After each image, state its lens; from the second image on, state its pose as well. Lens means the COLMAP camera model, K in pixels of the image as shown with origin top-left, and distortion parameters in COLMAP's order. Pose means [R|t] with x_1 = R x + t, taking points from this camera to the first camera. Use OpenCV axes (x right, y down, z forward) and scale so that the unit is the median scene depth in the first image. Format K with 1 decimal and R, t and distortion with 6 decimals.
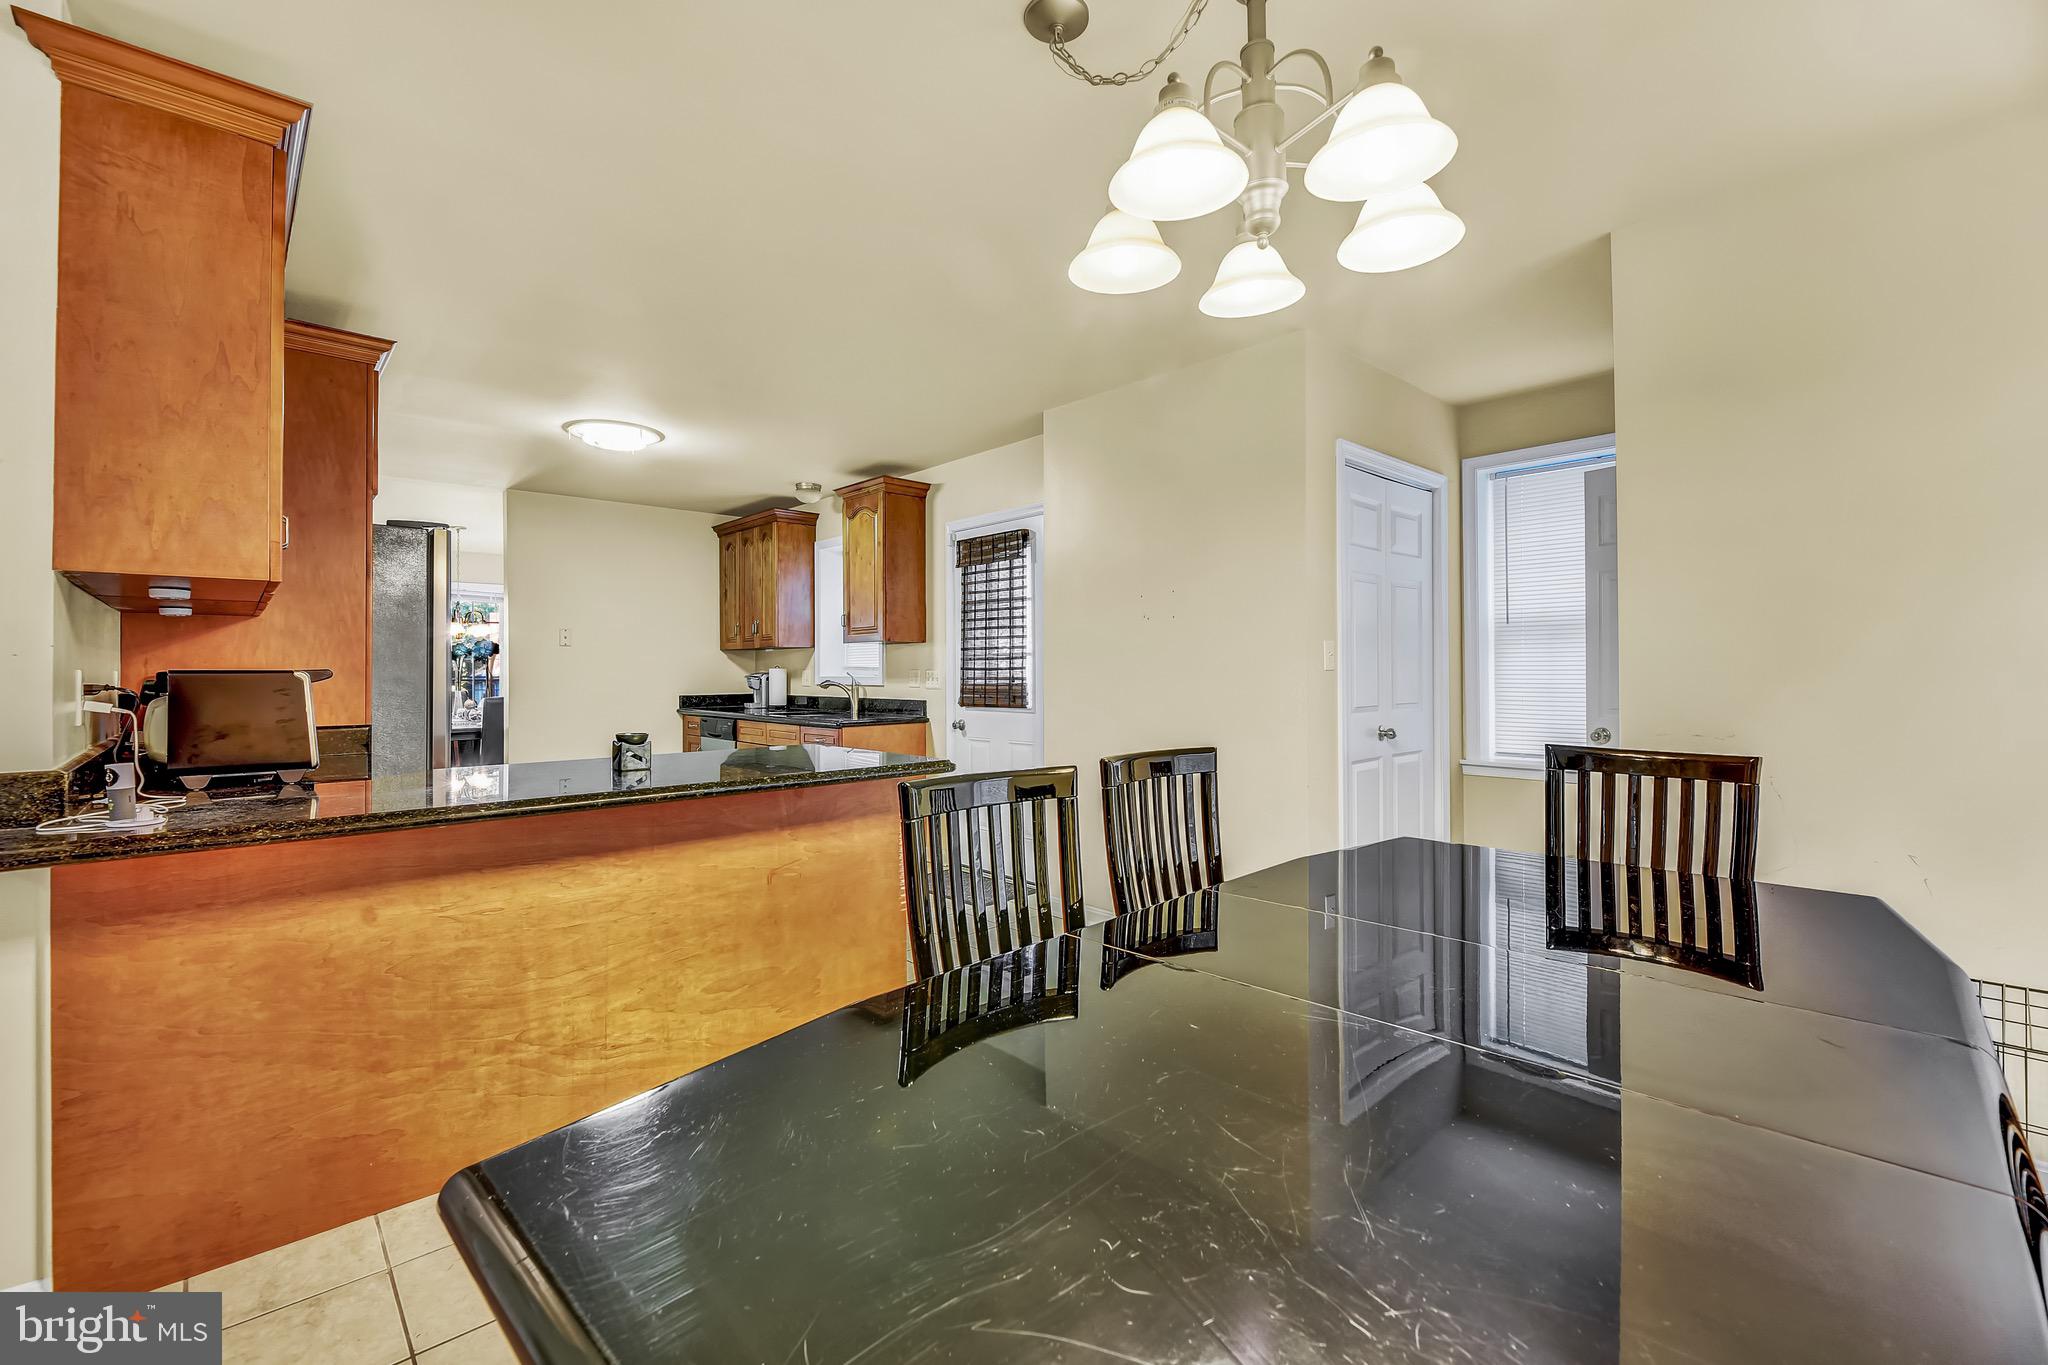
lens RADIAL K [[854.2, 0, 1022.3], [0, 854.2, 671.9], [0, 0, 1]] dist [0.000410, -0.000014]
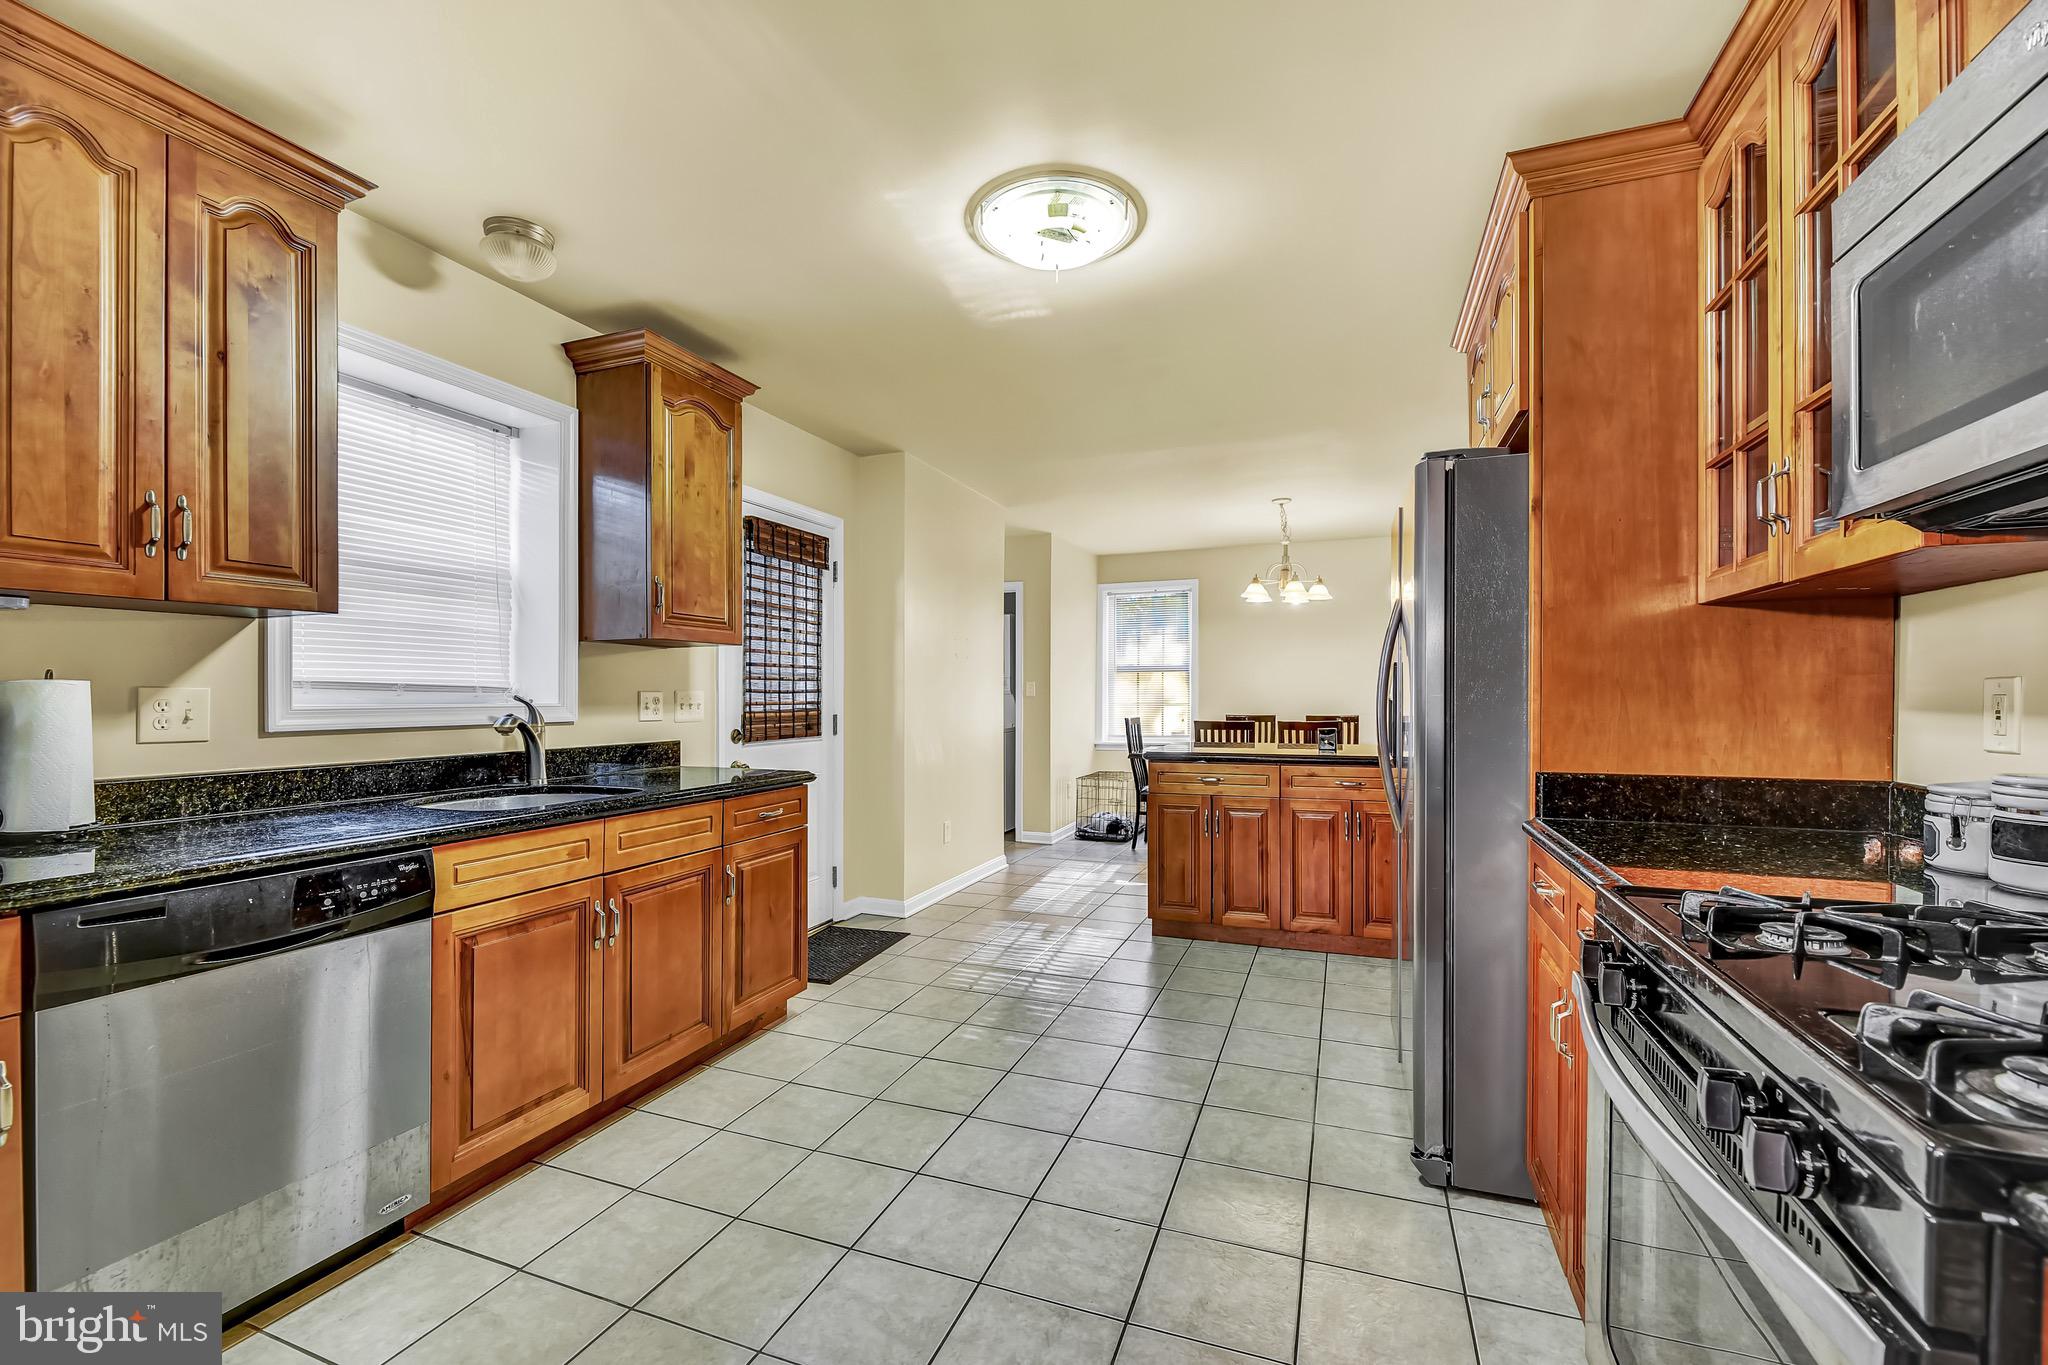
lens RADIAL K [[847.2, 0, 999.3], [0, 847.2, 689.6], [0, 0, 1]] dist [0.000869, -0.000117]
pose [[-0.411425, 0.014010, 0.911336, -0.849663], [0.001196, 0.999889, -0.014831, 0.006881], [-0.911443, -0.005012, -0.411396, 1.138577]]
